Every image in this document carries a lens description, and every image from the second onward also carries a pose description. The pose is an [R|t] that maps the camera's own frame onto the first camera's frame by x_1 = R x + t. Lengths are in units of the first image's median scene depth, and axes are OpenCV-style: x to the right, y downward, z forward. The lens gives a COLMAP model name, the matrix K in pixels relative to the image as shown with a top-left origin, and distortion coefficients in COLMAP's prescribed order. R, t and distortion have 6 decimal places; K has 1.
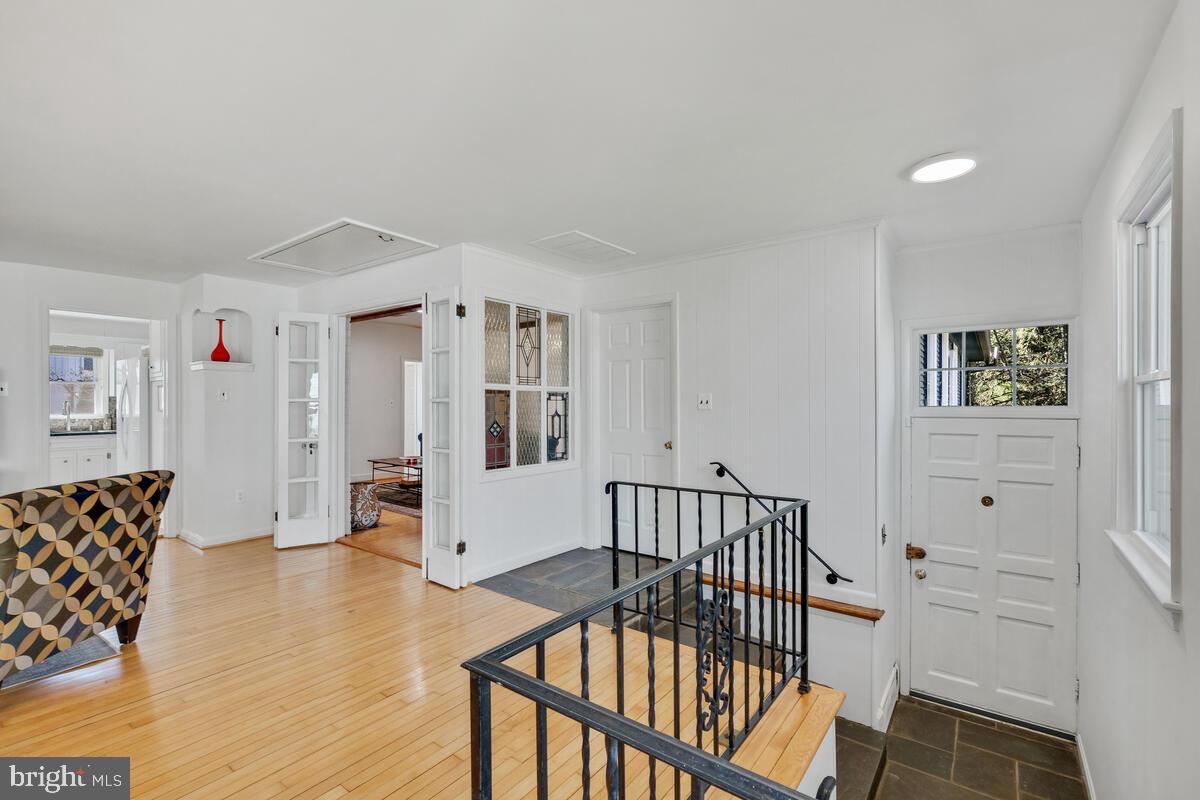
lens RADIAL K [[522.3, 0, 604.2], [0, 522.3, 403.9], [0, 0, 1]] dist [-0.002725, 0.000033]
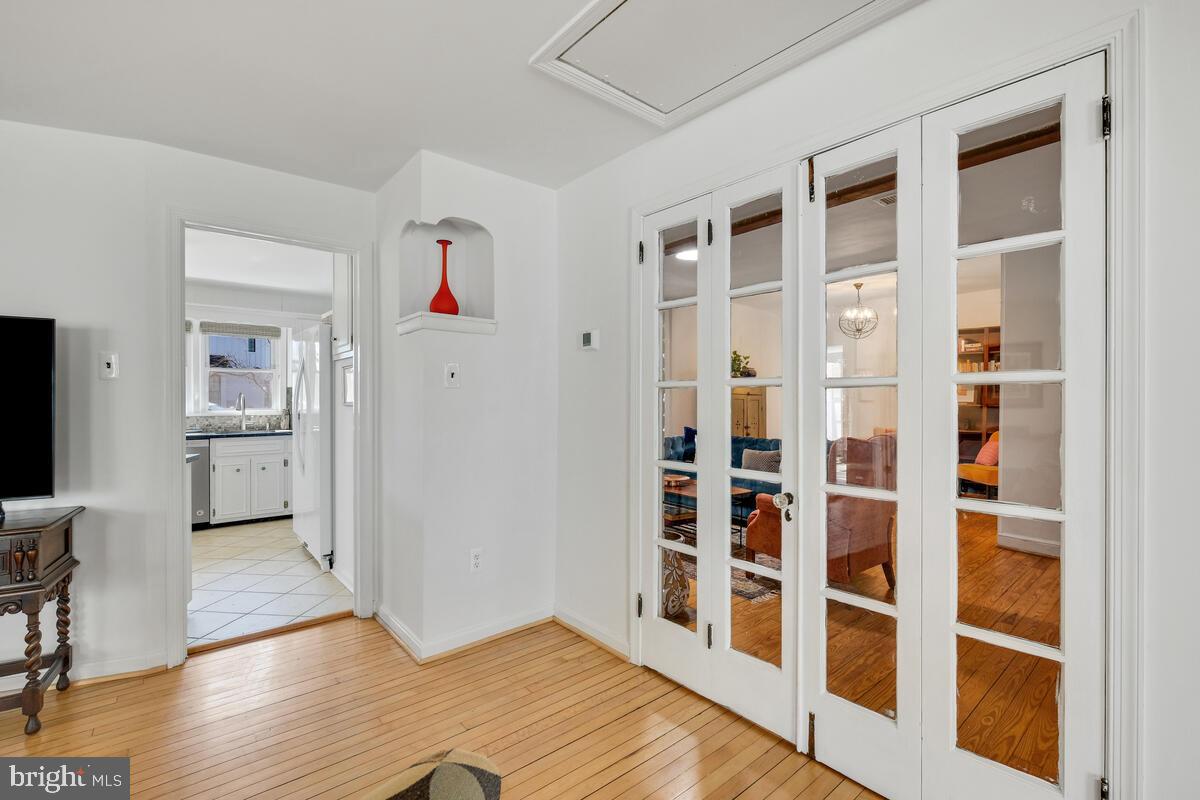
lens RADIAL K [[522.3, 0, 604.2], [0, 522.3, 403.9], [0, 0, 1]] dist [-0.002725, 0.000033]
pose [[0.974105, 0.003878, -0.226063, -0.315310], [-0.003791, 0.999992, 0.000821, 0.008826], [0.226064, 0.000057, 0.974112, 0.352943]]
